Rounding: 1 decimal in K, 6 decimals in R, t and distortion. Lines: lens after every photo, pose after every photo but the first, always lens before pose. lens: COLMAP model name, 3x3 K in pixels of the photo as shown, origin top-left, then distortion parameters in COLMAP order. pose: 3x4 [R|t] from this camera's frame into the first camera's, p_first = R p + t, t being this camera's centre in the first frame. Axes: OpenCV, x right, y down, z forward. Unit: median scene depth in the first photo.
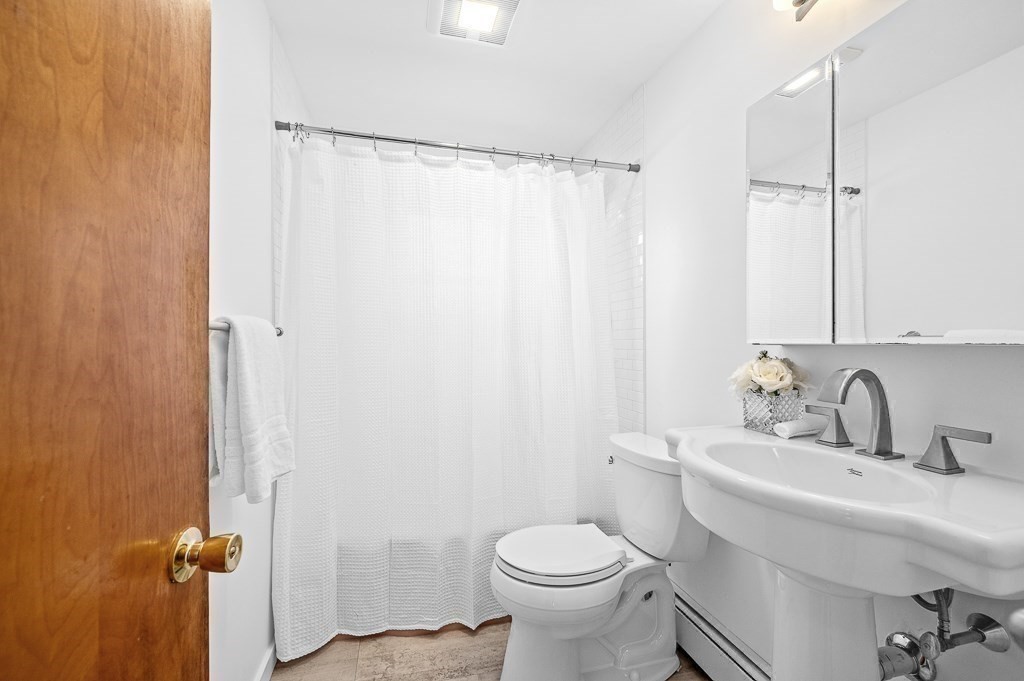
lens RADIAL K [[442.3, 0, 512.0], [0, 442.3, 340.5], [0, 0, 1]] dist [0.000061, 0.000015]
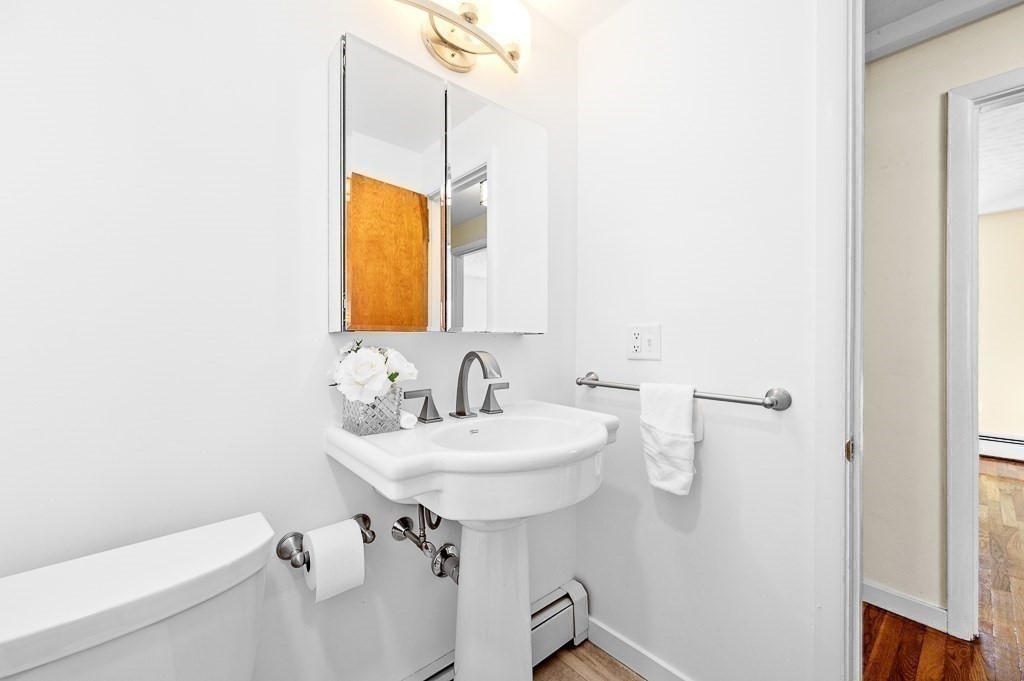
lens RADIAL K [[402.0, 0, 512.0], [0, 402.0, 340.5], [0, 0, 1]] dist [0.001825, -0.000044]
pose [[-0.431592, -0.002747, 0.902065, -0.319640], [-0.002617, 0.999995, 0.001792, 0.030814], [-0.902065, -0.001587, -0.431597, 1.392769]]
